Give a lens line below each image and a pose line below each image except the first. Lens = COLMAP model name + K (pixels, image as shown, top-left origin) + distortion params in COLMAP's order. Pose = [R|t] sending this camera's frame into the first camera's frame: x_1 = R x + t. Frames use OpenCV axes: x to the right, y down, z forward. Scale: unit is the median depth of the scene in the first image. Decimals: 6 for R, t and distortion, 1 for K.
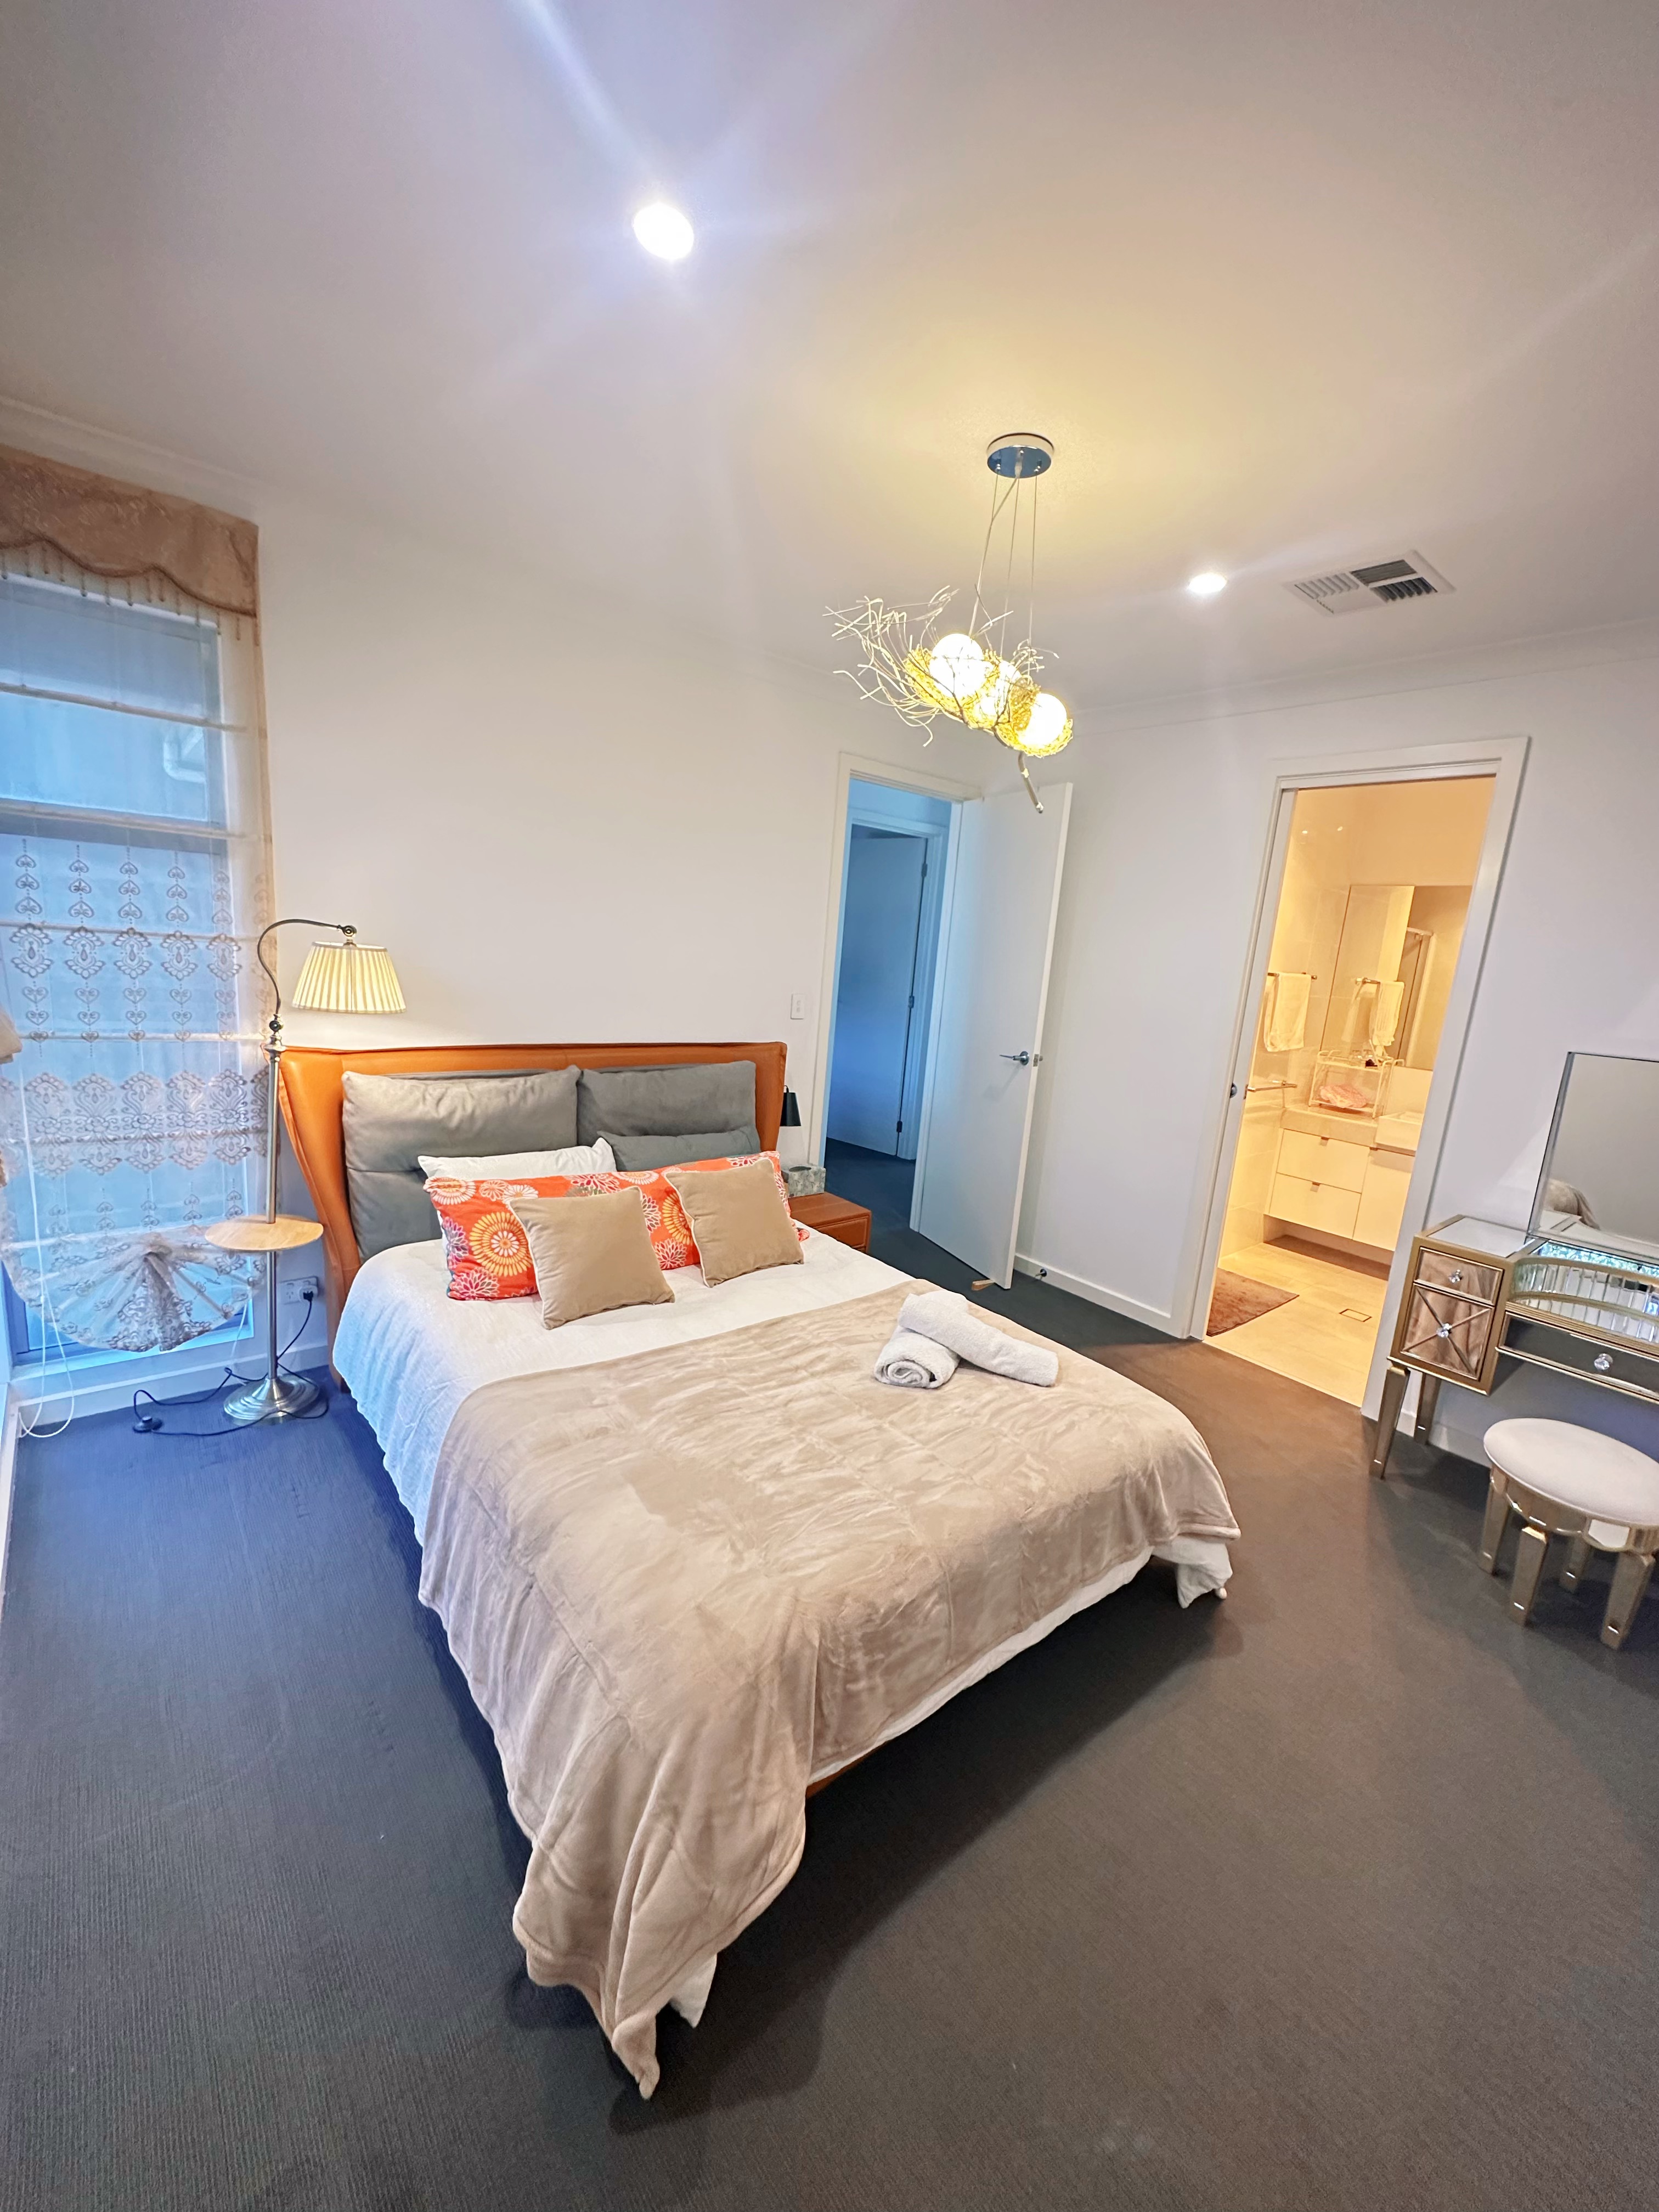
lens RADIAL K [[887.3, 0, 828.8], [0, 887.3, 1109.2], [0, 0, 1]] dist [0.000014, 0.000166]
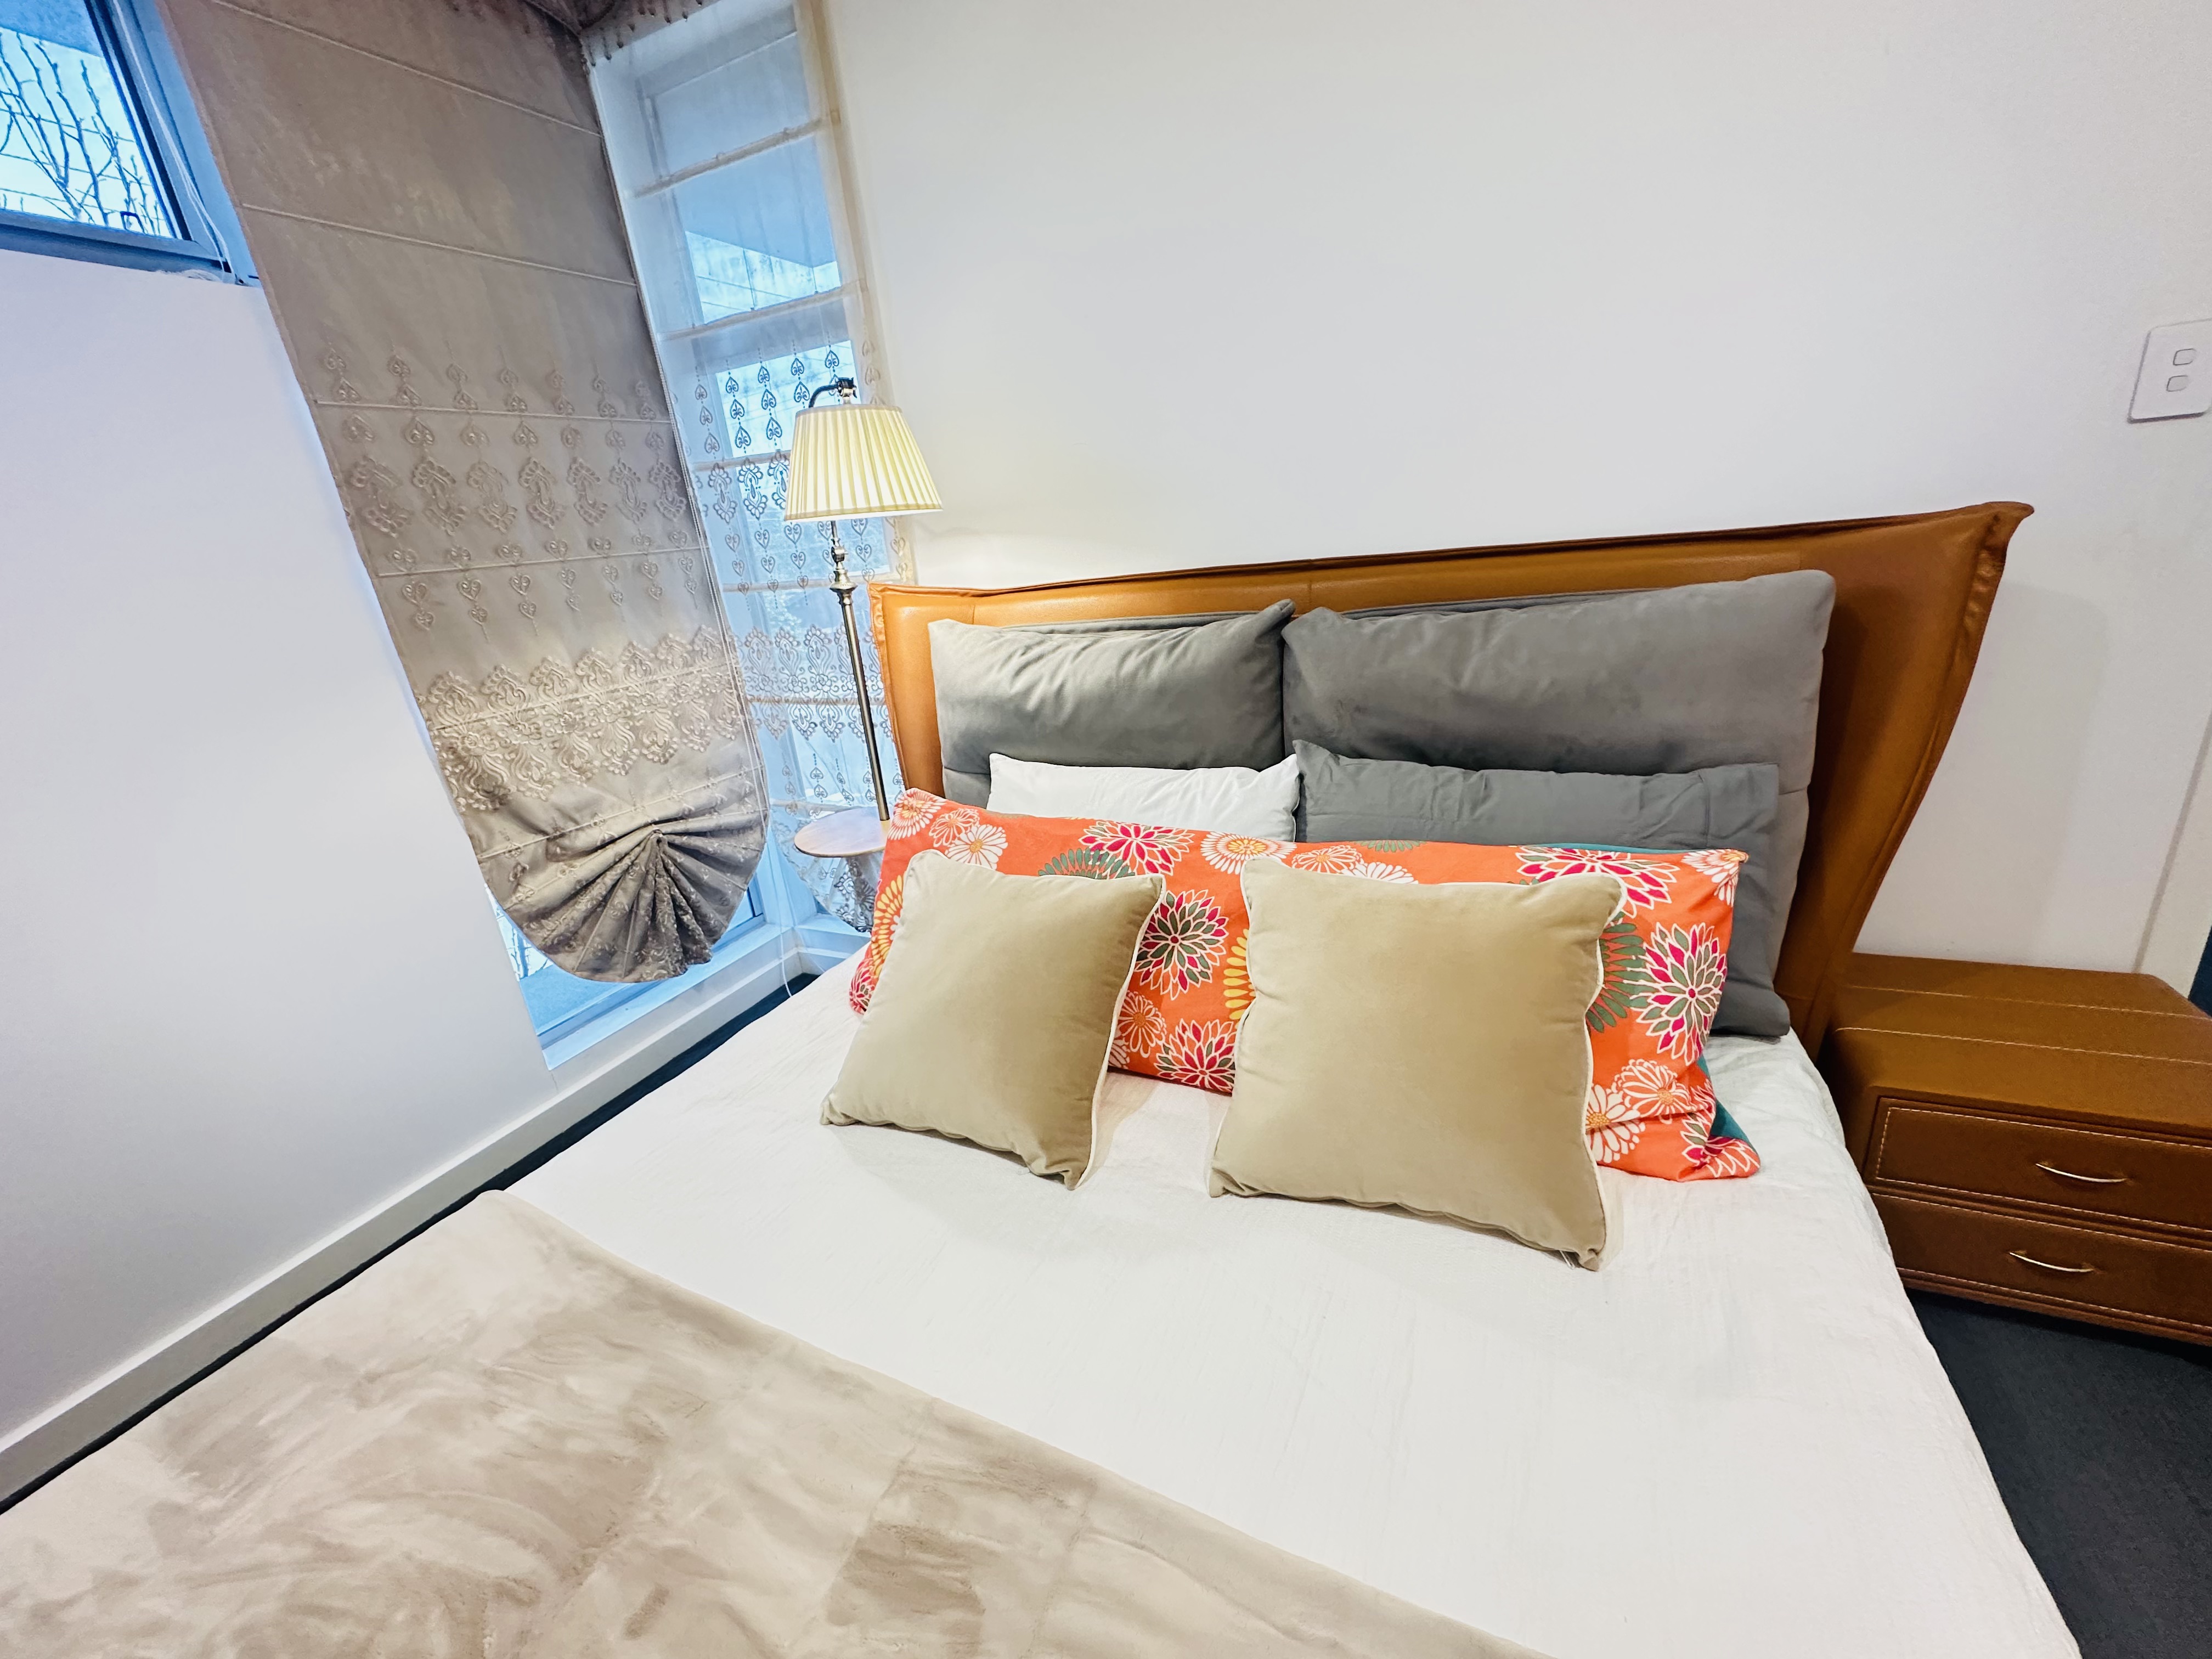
lens RADIAL K [[881.9, 0, 1106.0], [0, 881.9, 829.5], [0, 0, 1]] dist [-0.003253, -0.000073]
pose [[0.427902, 0.173504, -0.887016, 0.131641], [-0.043960, 0.984235, 0.171314, -0.004905], [0.902756, -0.034312, 0.428783, 0.758149]]
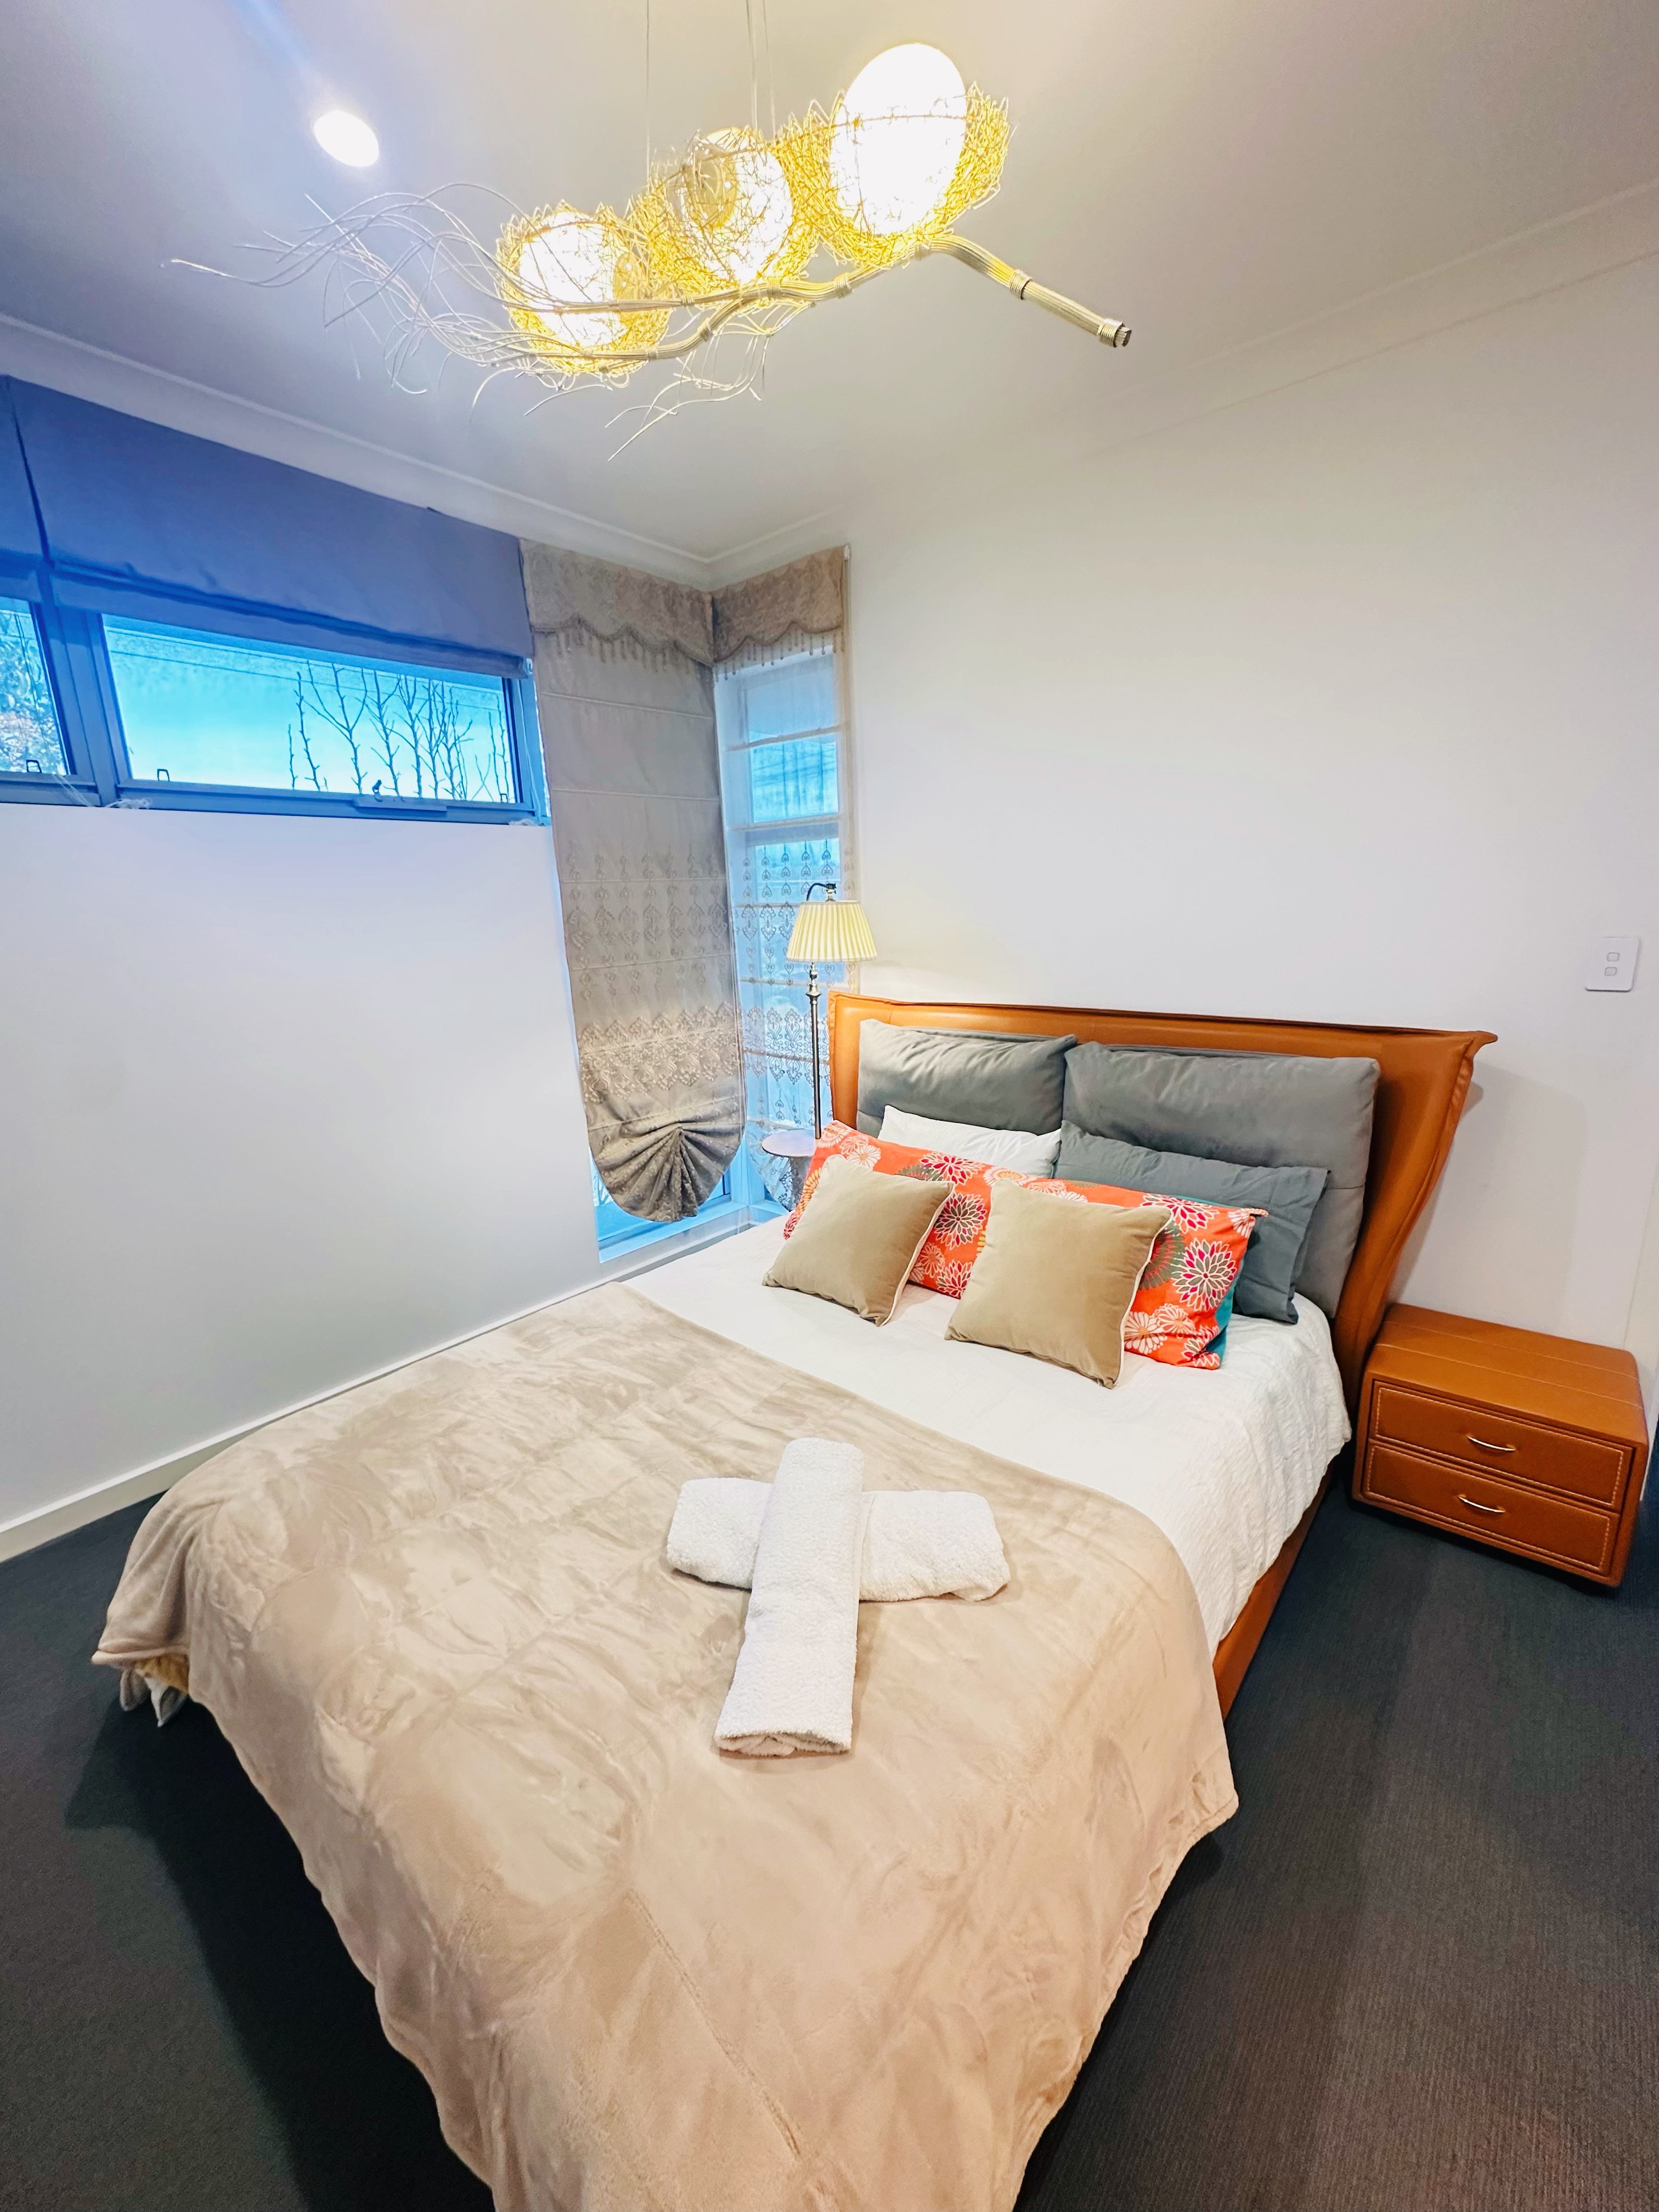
lens RADIAL K [[881.9, 0, 829.5], [0, 881.9, 1106.0], [0, 0, 1]] dist [-0.003253, -0.000073]
pose [[0.180648, 0.139696, -0.973577, 0.487491], [-0.140881, 0.983330, 0.114954, -0.051305], [0.973406, 0.116393, 0.197317, 0.694731]]
